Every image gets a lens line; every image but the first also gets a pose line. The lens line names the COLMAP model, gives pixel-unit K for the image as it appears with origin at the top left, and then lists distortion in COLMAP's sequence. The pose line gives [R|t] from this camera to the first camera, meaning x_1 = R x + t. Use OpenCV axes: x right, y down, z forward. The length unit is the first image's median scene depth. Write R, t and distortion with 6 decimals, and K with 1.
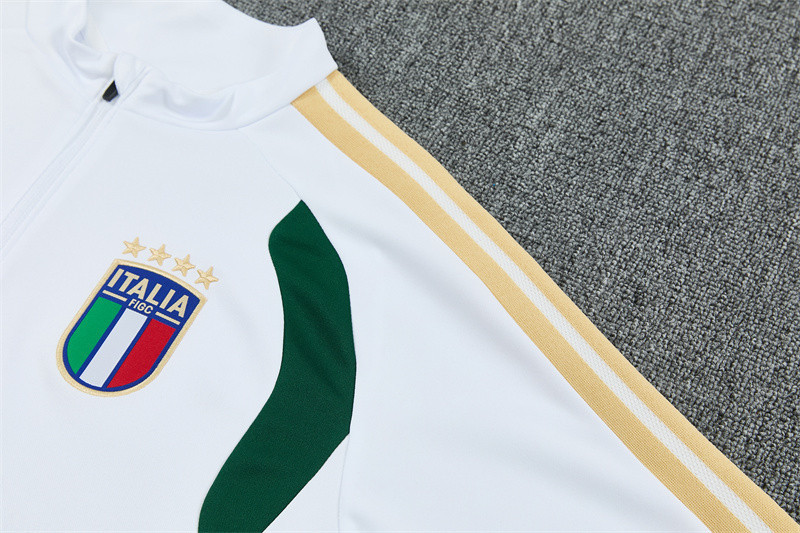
lens RADIAL K [[1617.6, 0, 400.2], [0, 1617.6, 267.0], [0, 0, 1]] dist [0.184723, 0.000000]
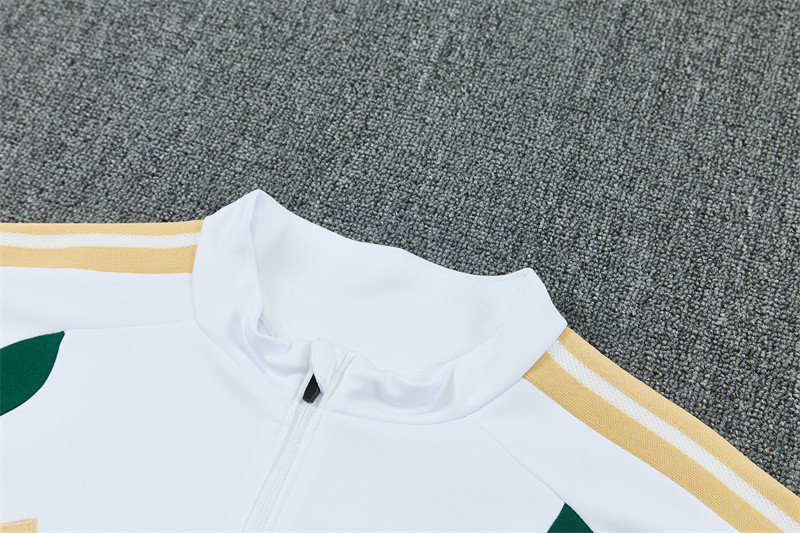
lens RADIAL K [[1617.6, 0, 399.5], [0, 1617.6, 266.2], [0, 0, 1]] dist [0.184723, 0.000000]
pose [[0.992951, -0.117196, 0.017674, -0.135261], [0.117629, 0.992722, -0.025820, -0.139673], [-0.014519, 0.027717, 0.999510, 0.157222]]
